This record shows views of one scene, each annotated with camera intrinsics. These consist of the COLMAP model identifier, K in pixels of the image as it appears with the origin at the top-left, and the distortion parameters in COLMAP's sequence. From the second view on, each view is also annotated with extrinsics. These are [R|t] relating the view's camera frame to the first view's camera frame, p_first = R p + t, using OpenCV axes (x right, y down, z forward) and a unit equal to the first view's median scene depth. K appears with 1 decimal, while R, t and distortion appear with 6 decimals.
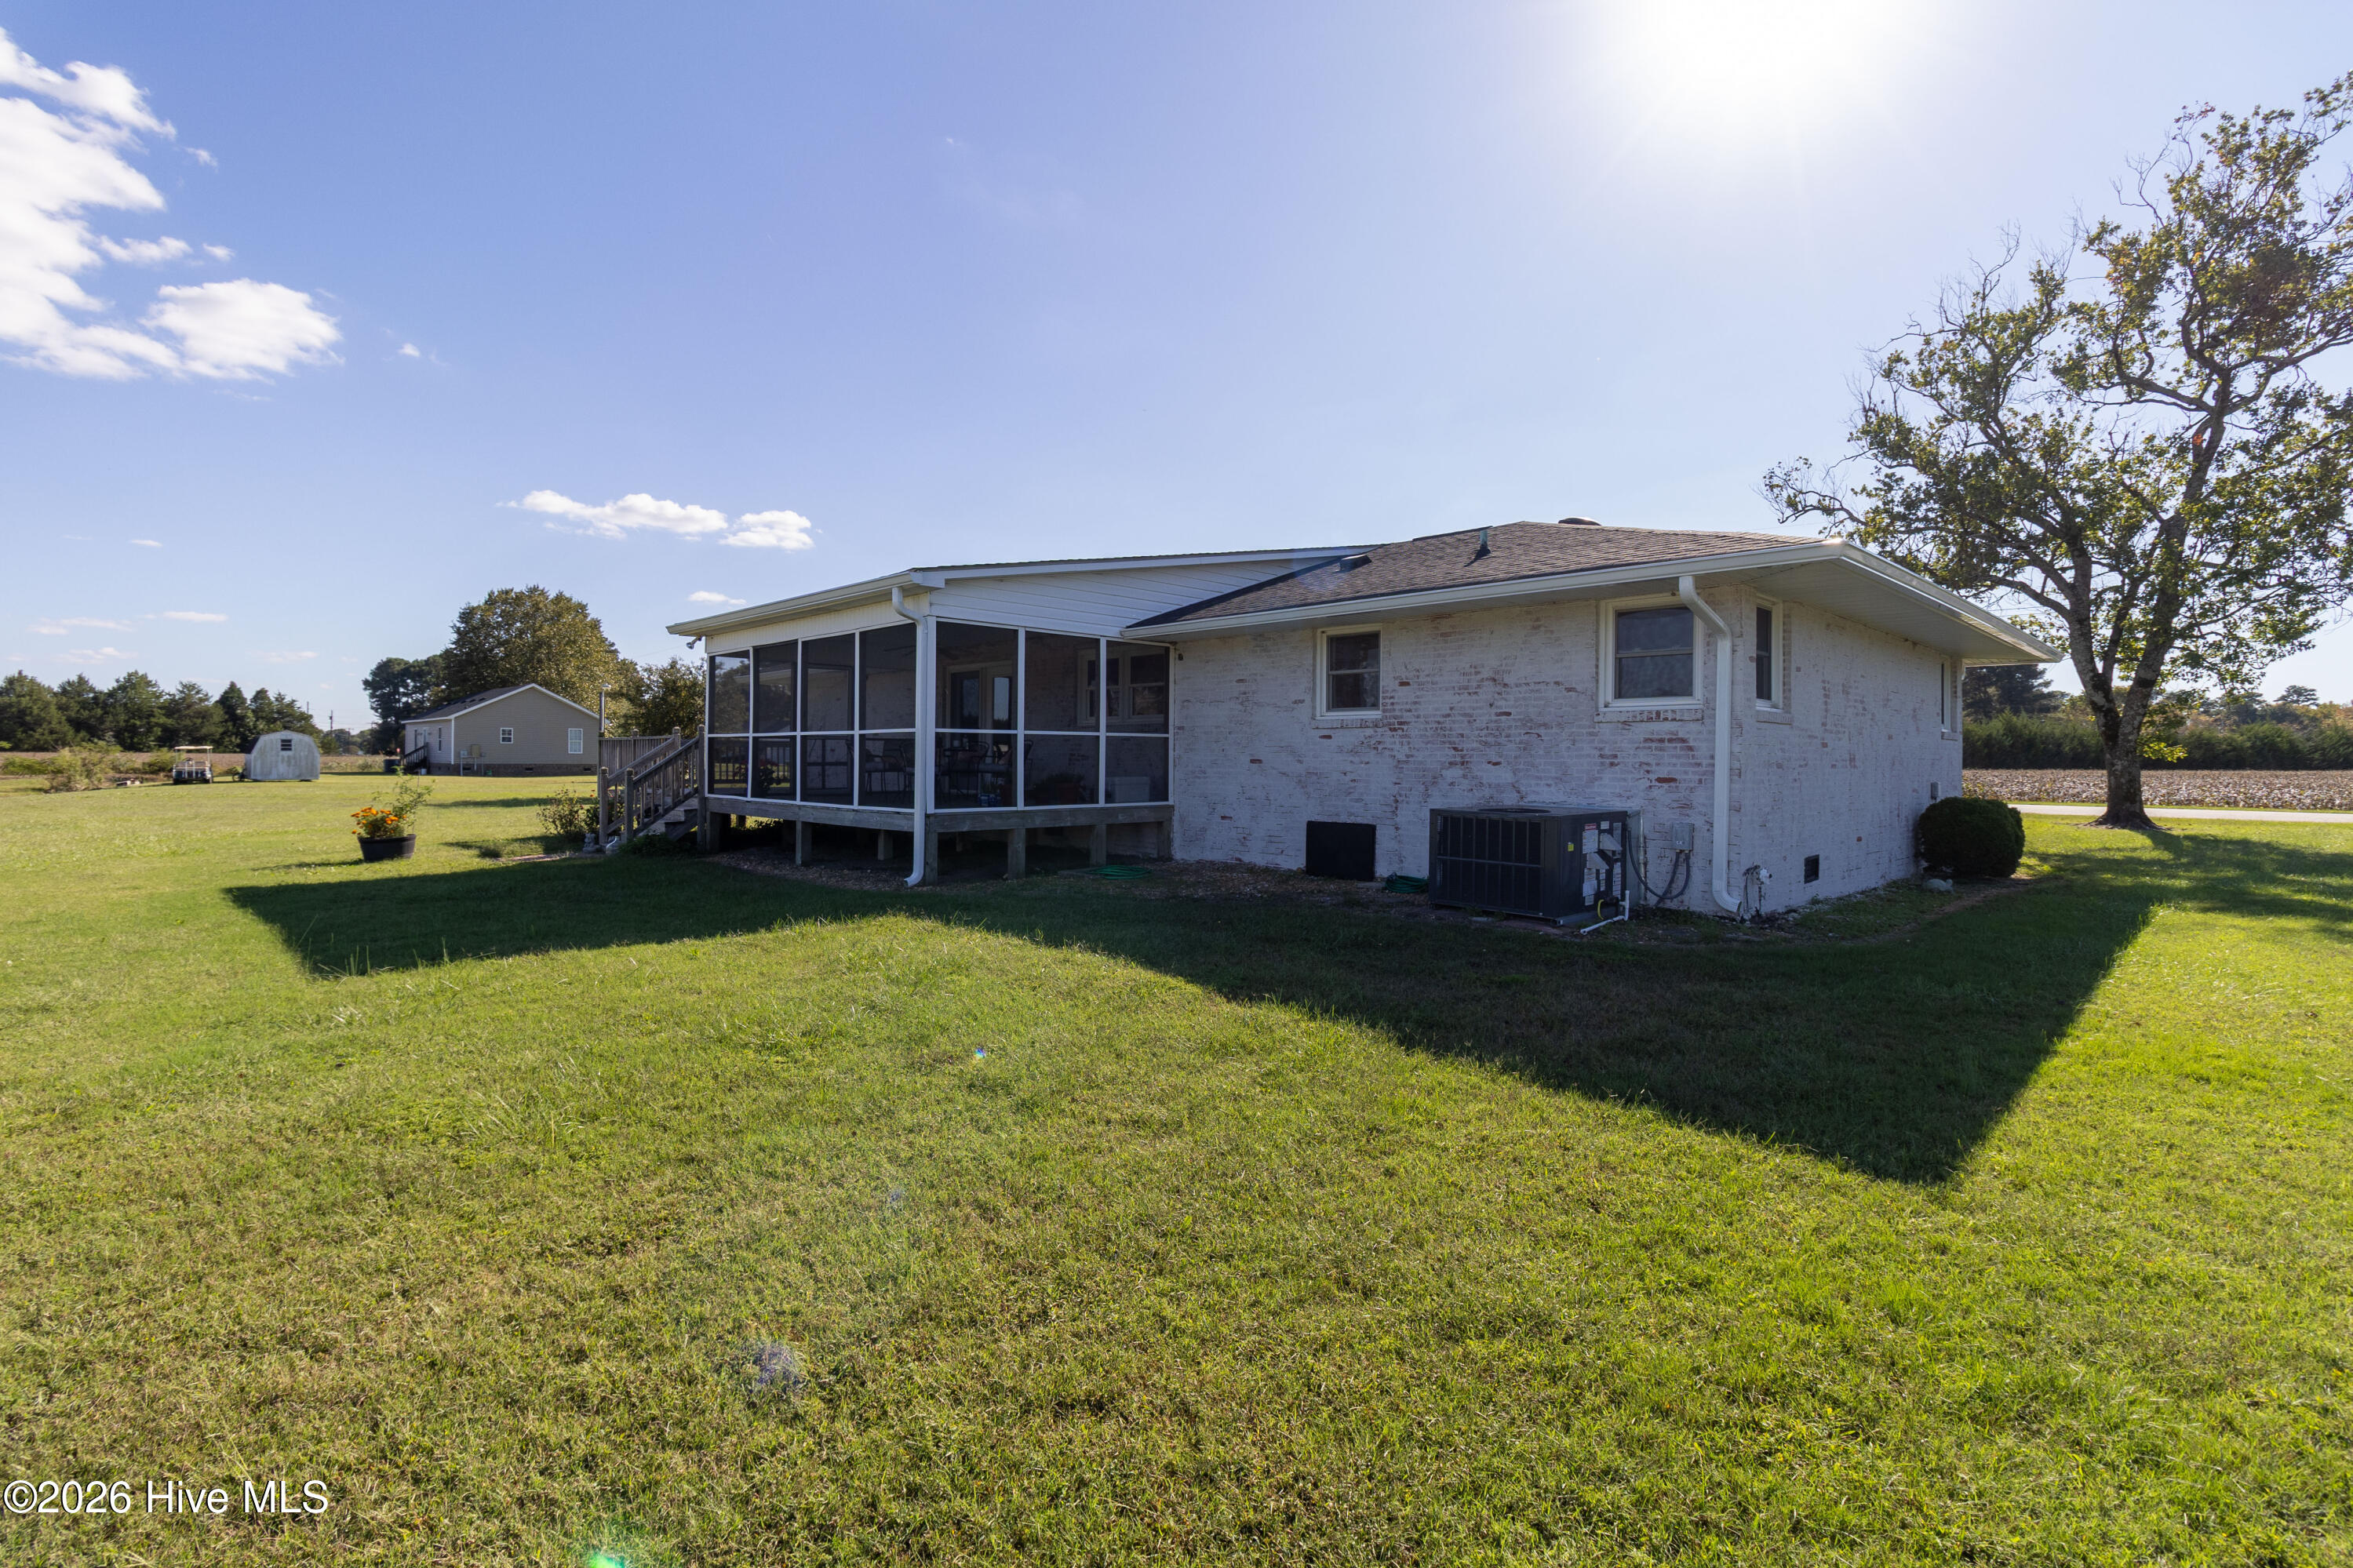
lens RADIAL K [[1089.8, 0, 1179.6], [0, 1089.8, 760.0], [0, 0, 1]] dist [0.005503, 0.001734]
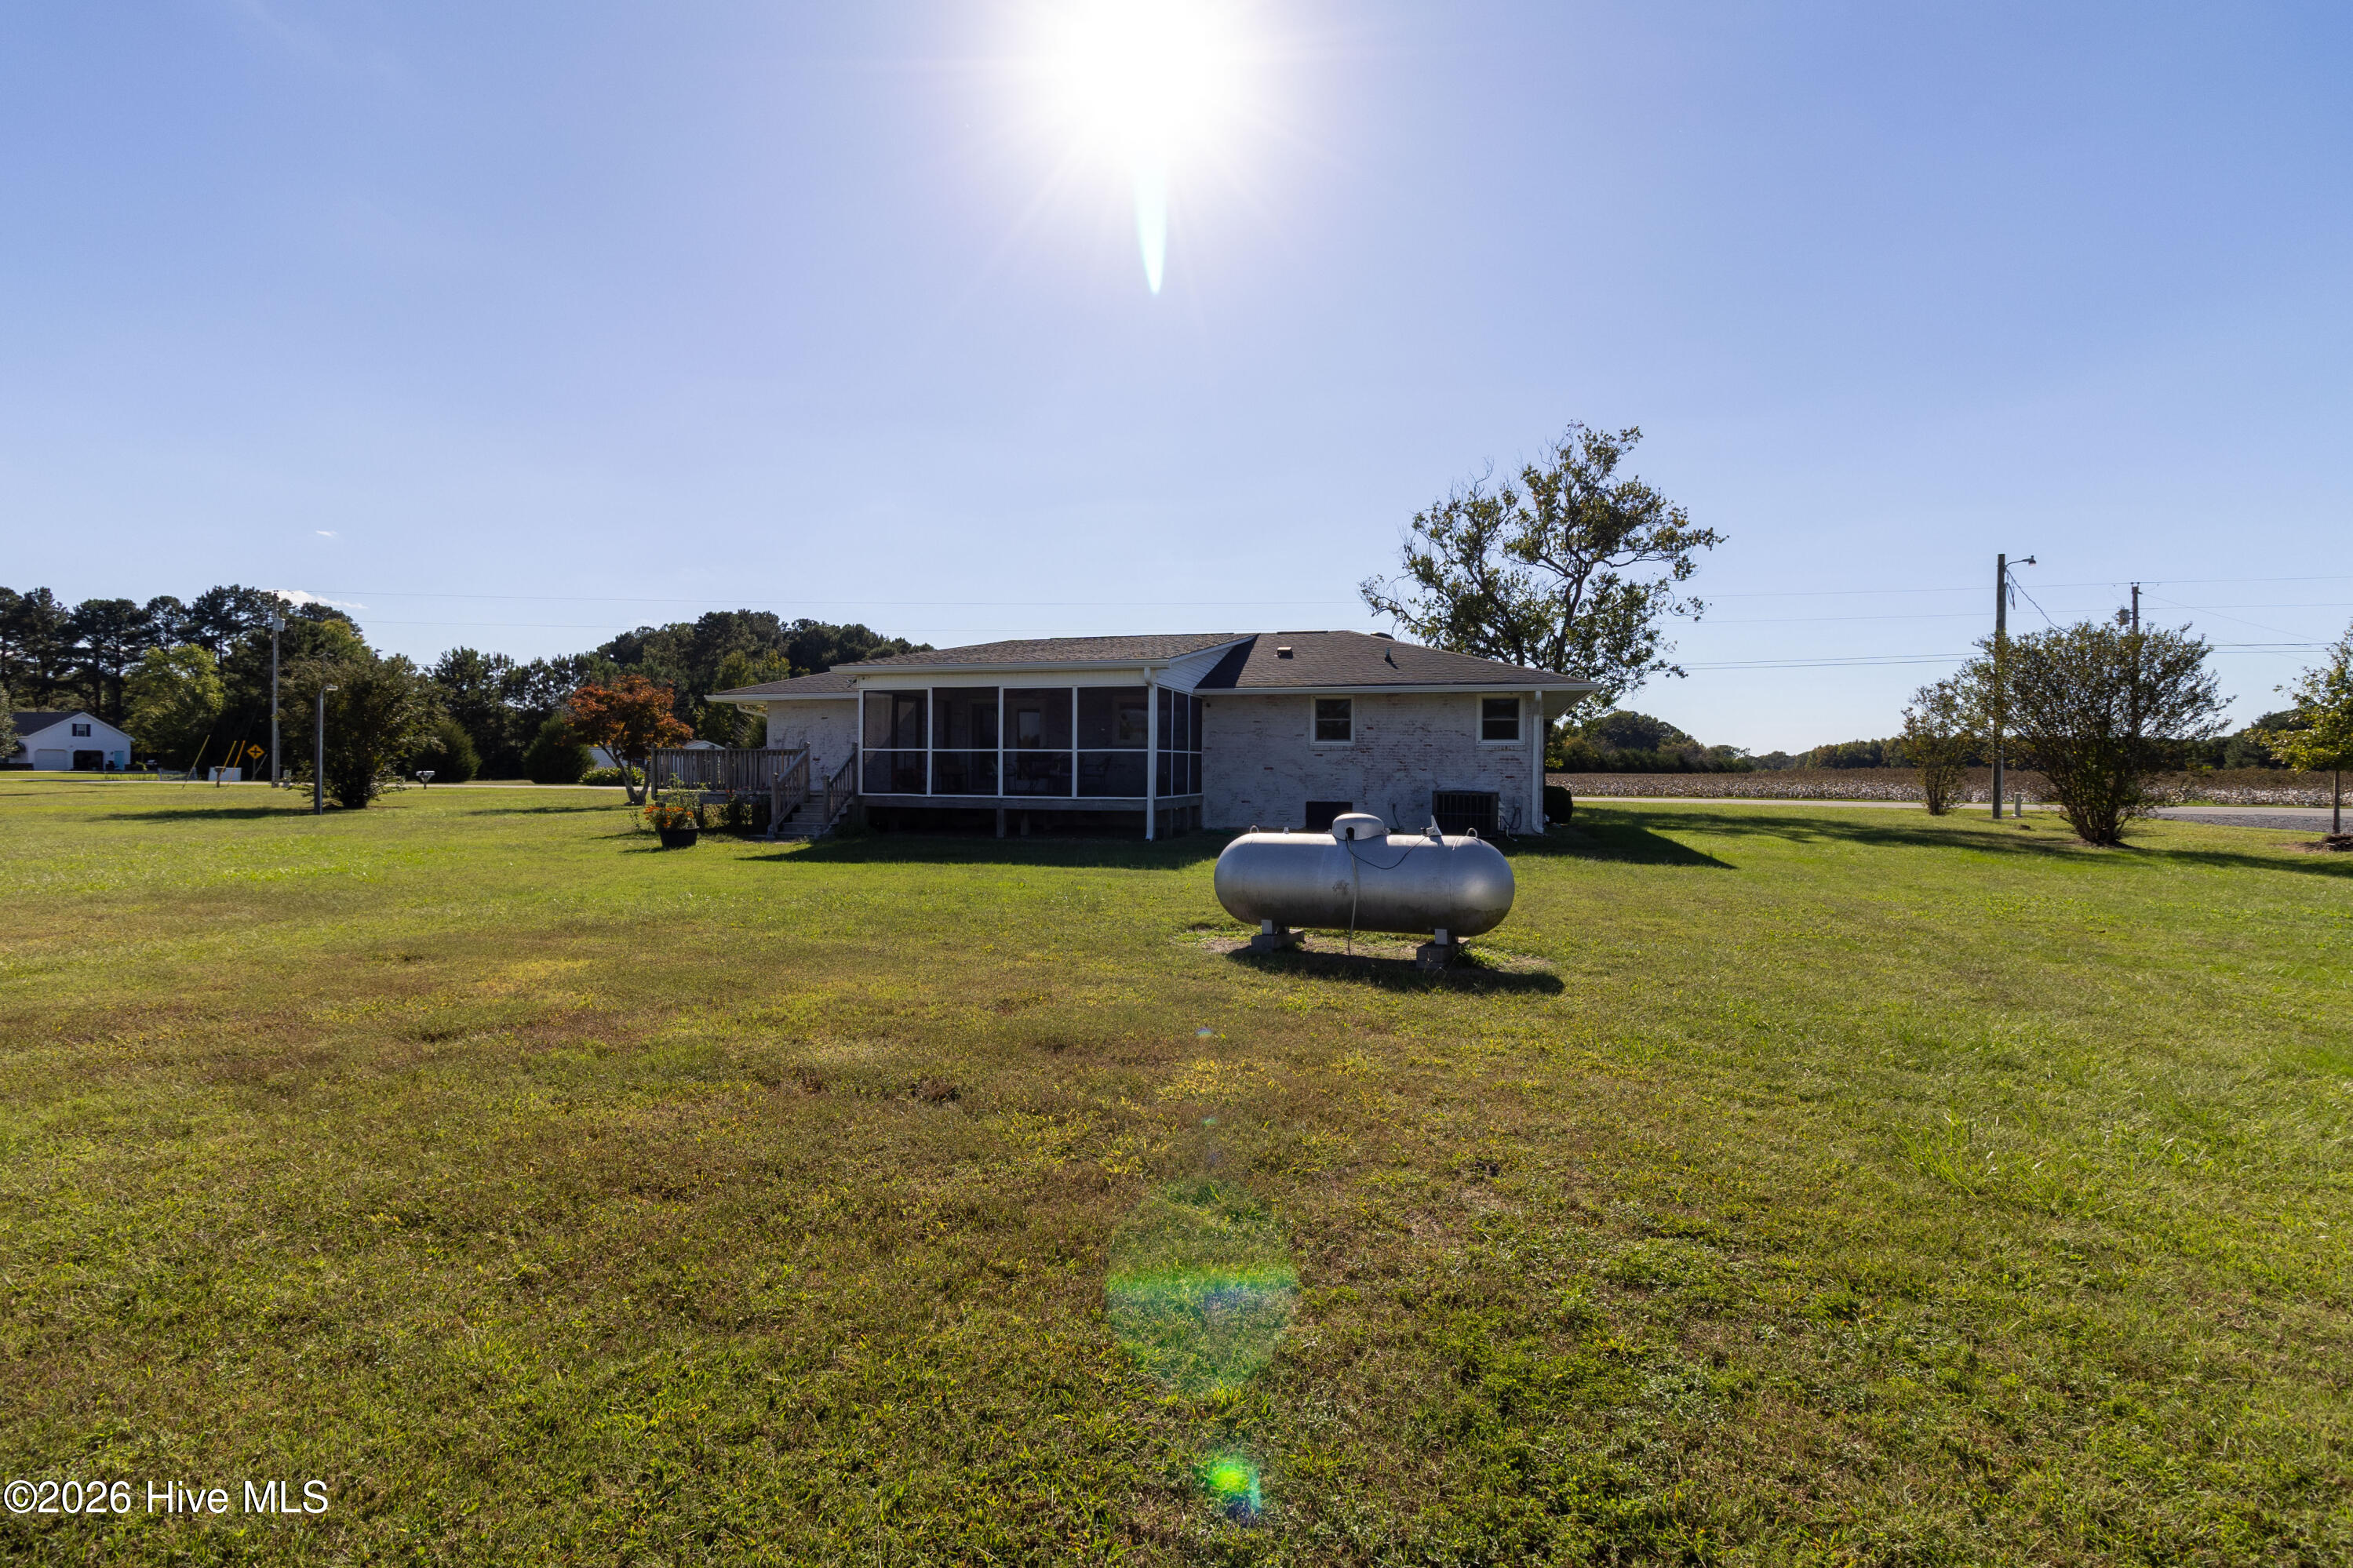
lens RADIAL K [[1089.8, 0, 1179.6], [0, 1089.8, 760.0], [0, 0, 1]] dist [0.005503, 0.001734]
pose [[0.868750, 0.003790, 0.495236, -0.858045], [-0.000947, 0.999982, -0.005992, -0.001630], [-0.495250, 0.004736, 0.868738, -0.416198]]
